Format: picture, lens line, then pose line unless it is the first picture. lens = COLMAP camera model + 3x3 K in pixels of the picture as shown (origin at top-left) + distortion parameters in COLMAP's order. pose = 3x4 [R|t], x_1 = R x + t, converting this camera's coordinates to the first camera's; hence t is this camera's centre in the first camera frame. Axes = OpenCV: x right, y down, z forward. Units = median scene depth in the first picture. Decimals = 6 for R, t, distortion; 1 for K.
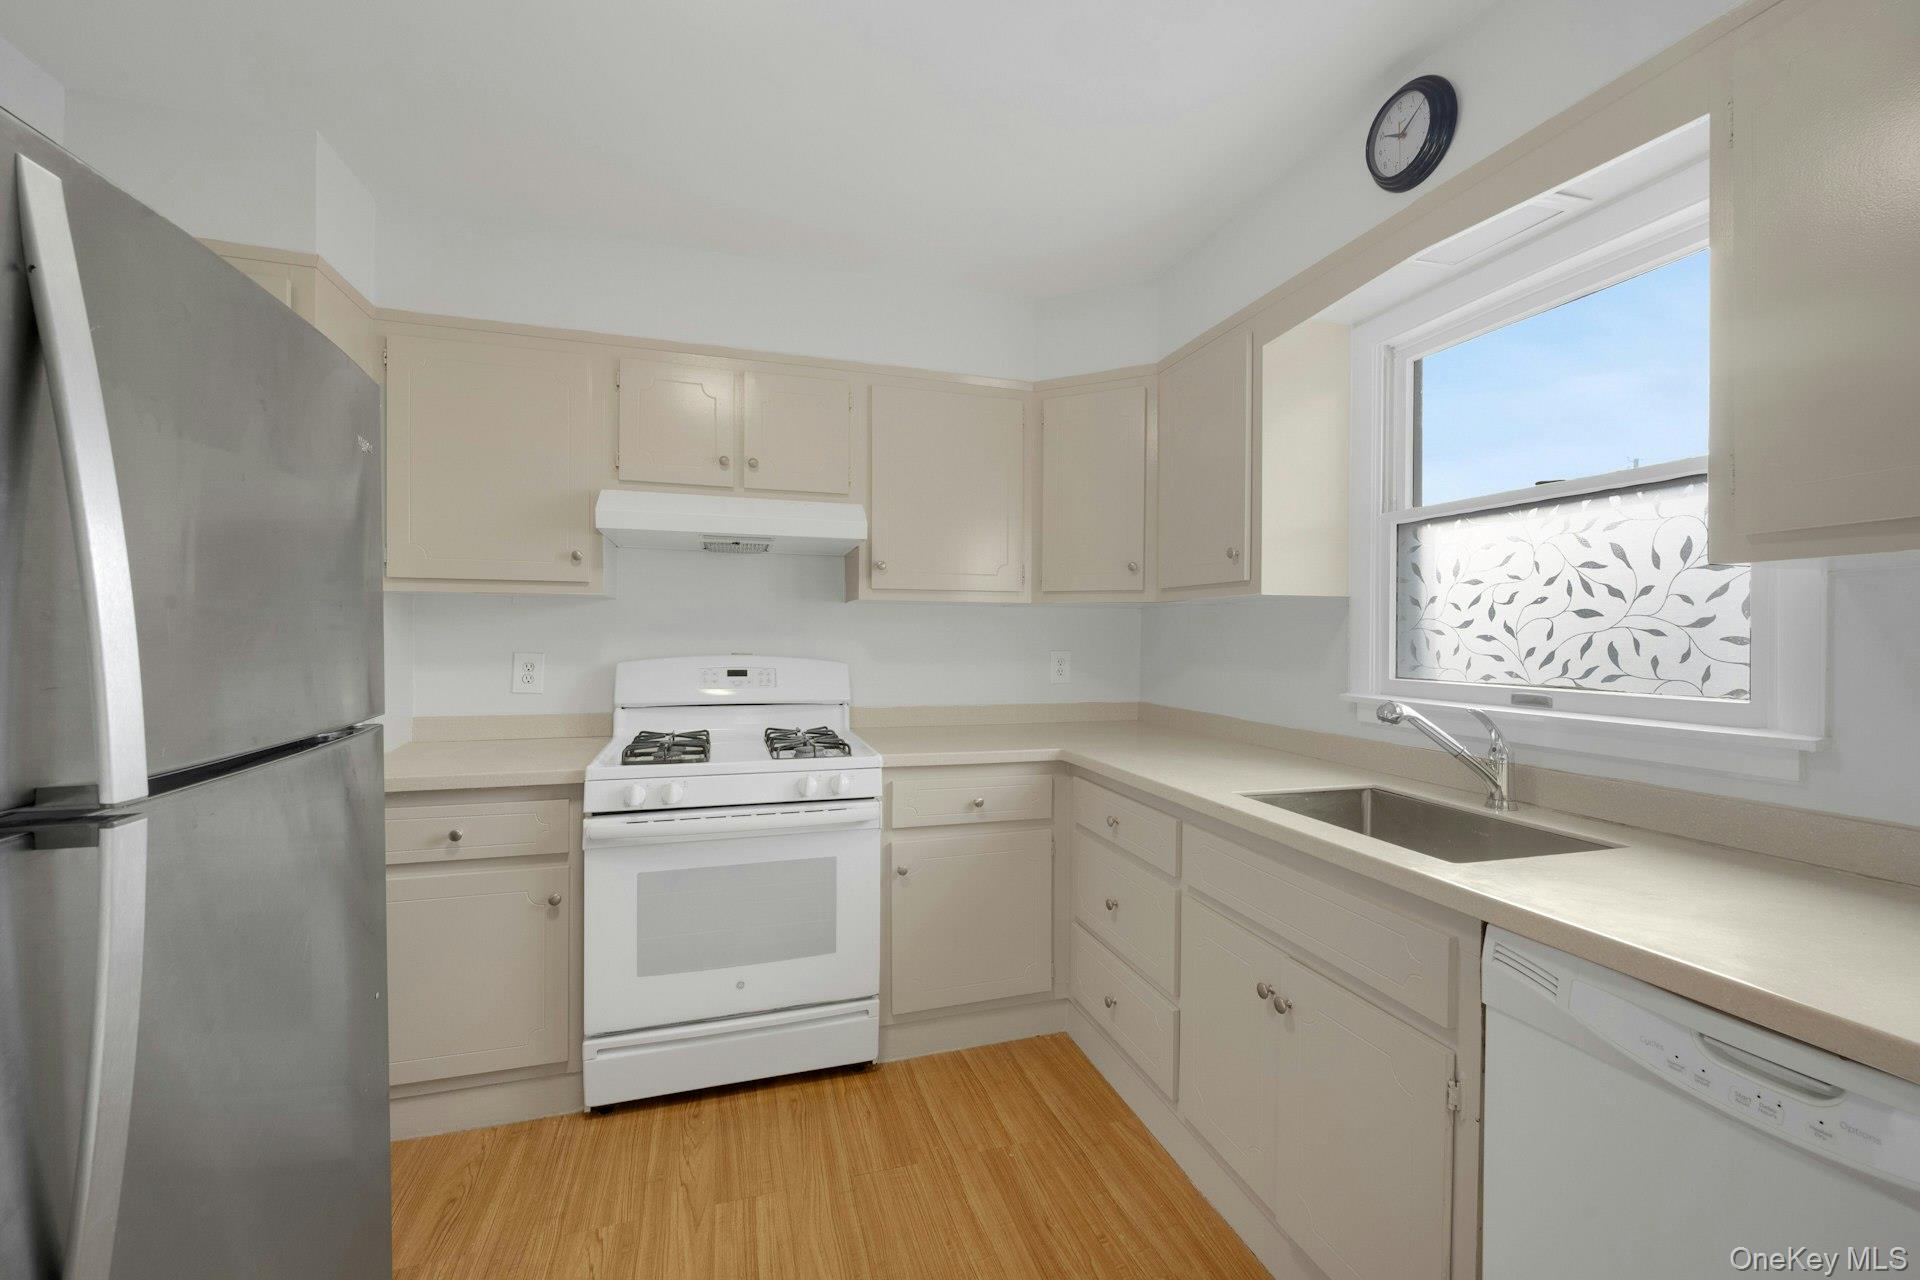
lens RADIAL K [[791.3, 0, 979.7], [0, 791.3, 633.5], [0, 0, 1]] dist [-0.001752, 0.000460]
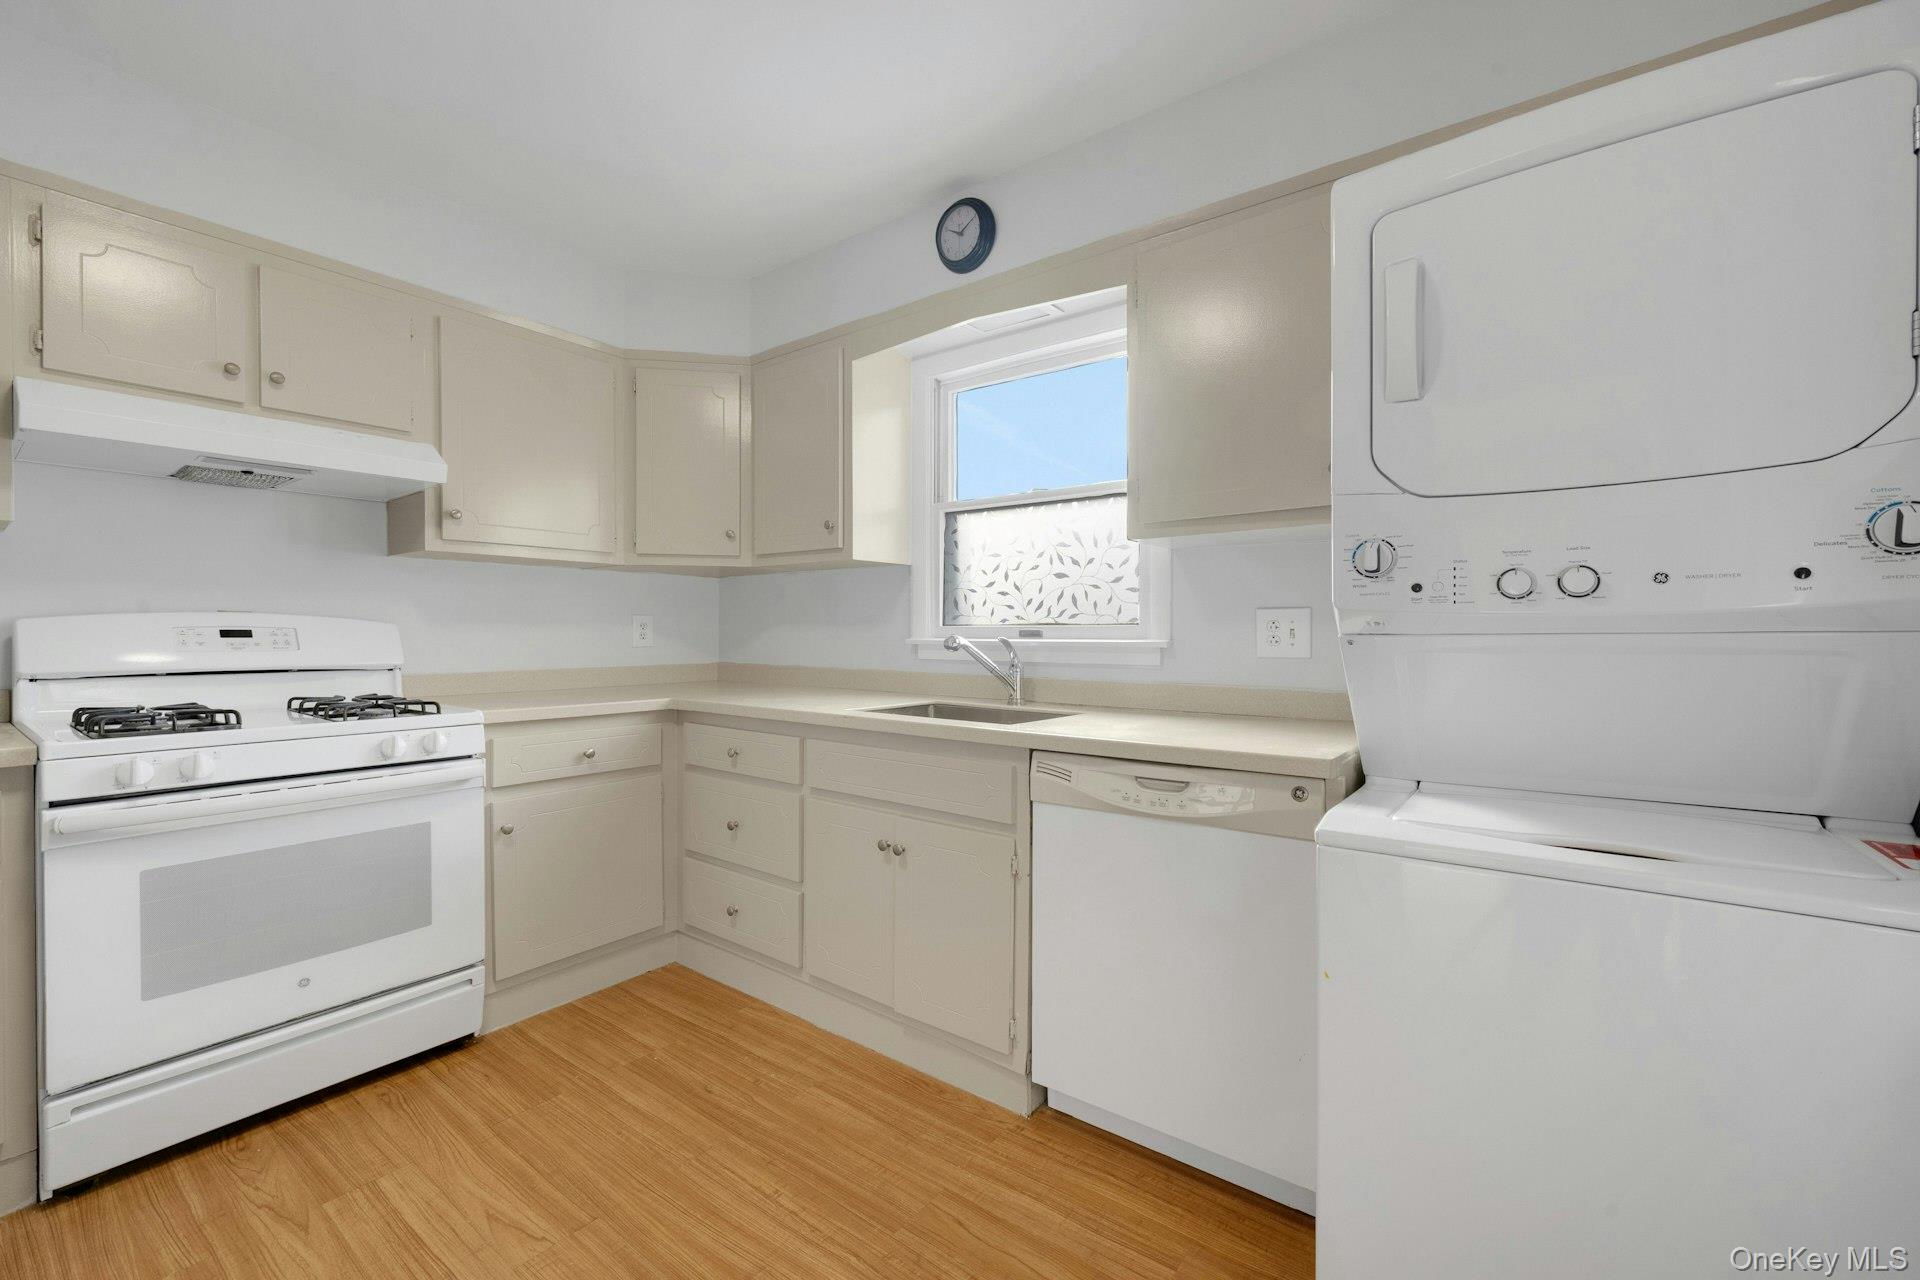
lens RADIAL K [[791.3, 0, 989.2], [0, 791.3, 634.5], [0, 0, 1]] dist [-0.001752, 0.000460]
pose [[0.806307, -0.005604, 0.591471, -0.235143], [0.003795, 0.999984, 0.004301, 0.072407], [-0.591486, -0.001223, 0.806315, -0.154080]]
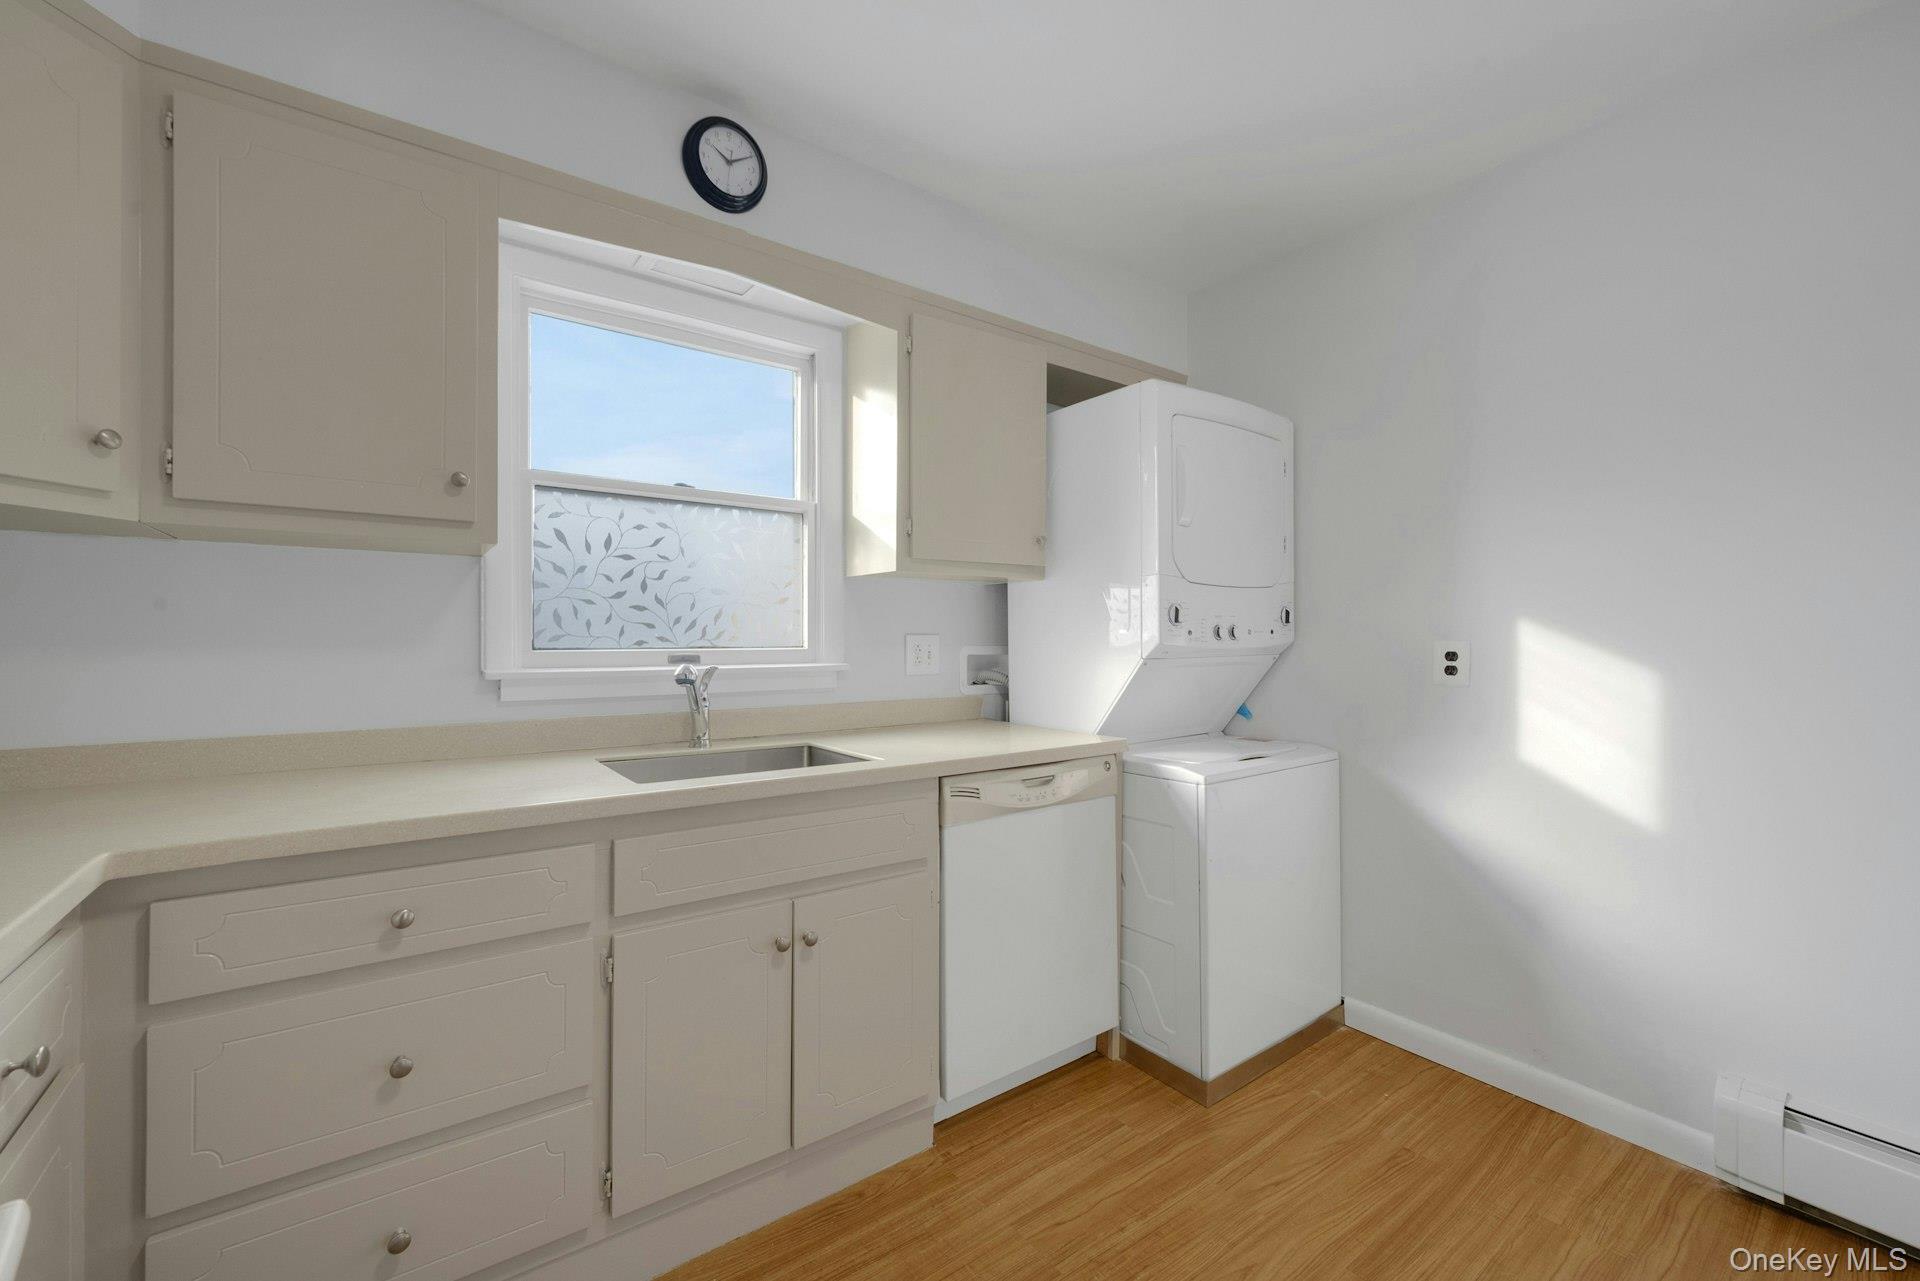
lens RADIAL K [[791.3, 0, 948.8], [0, 791.3, 635.7], [0, 0, 1]] dist [-0.001752, 0.000460]
pose [[-0.331780, -0.003328, 0.943351, -0.554906], [-0.003254, 0.999992, 0.002384, 0.039644], [-0.943351, -0.002278, -0.331788, 0.931624]]
